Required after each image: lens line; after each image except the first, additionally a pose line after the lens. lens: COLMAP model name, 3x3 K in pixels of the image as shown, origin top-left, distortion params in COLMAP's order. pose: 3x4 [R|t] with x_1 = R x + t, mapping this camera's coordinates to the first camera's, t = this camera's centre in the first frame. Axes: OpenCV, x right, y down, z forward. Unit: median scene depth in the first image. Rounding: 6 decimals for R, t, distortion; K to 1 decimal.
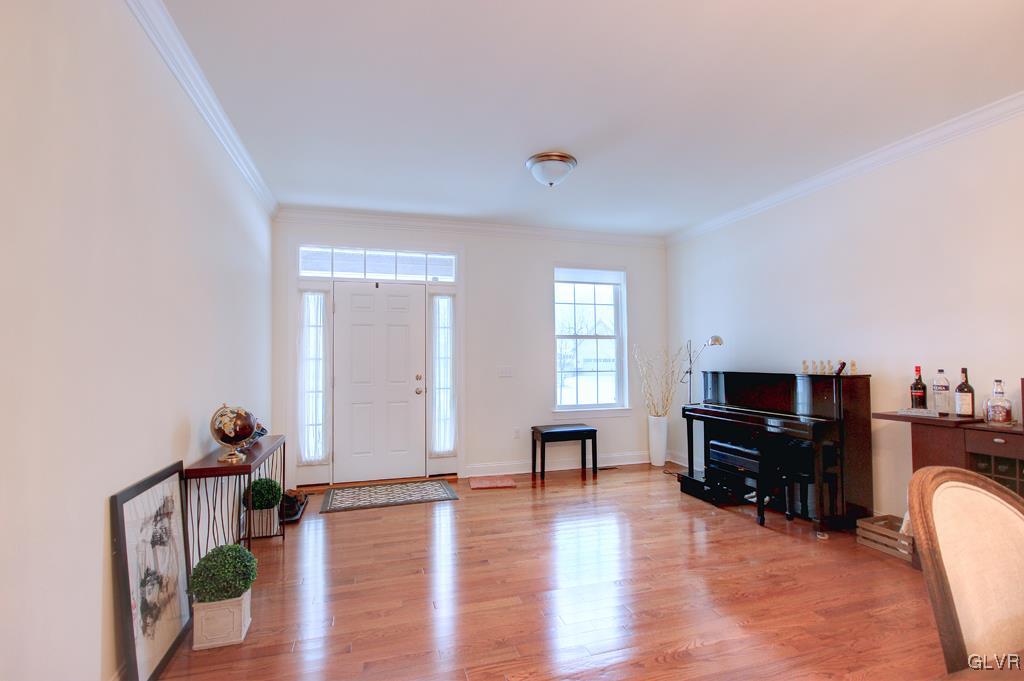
lens RADIAL K [[472.5, 0, 512.0], [0, 472.5, 340.5], [0, 0, 1]] dist [0.001342, 0.000263]
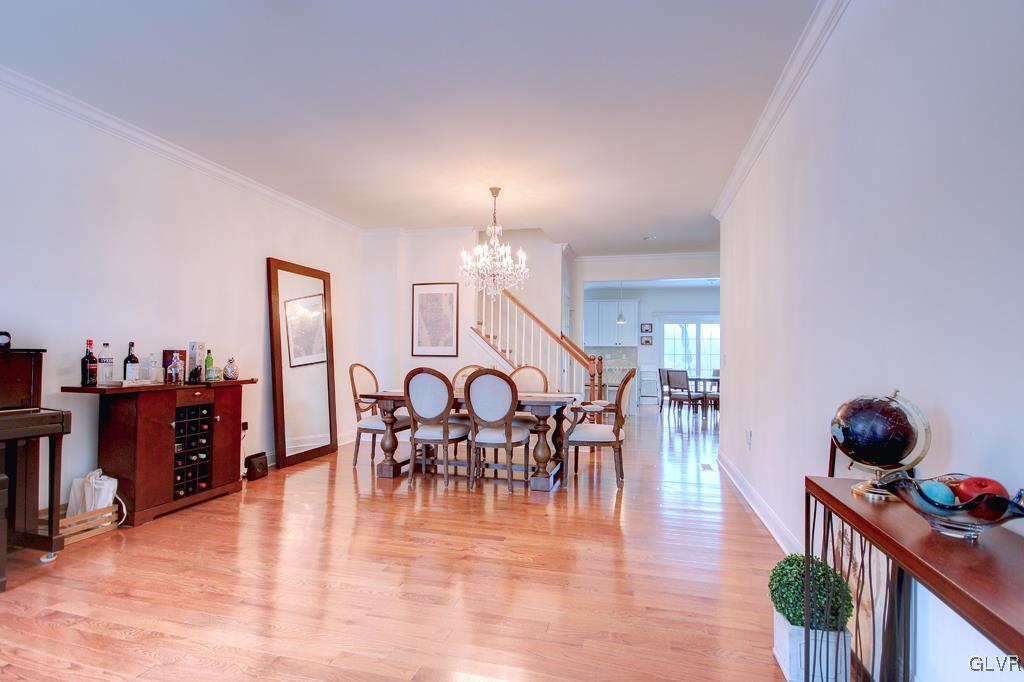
lens RADIAL K [[506.0, 0, 515.9], [0, 506.0, 346.1], [0, 0, 1]] dist [0.001118, -0.000159]
pose [[-0.852300, 0.012960, 0.522893, -0.474325], [-0.022413, 0.997870, -0.061265, 0.115884], [-0.522573, -0.063935, -0.850194, 1.477172]]
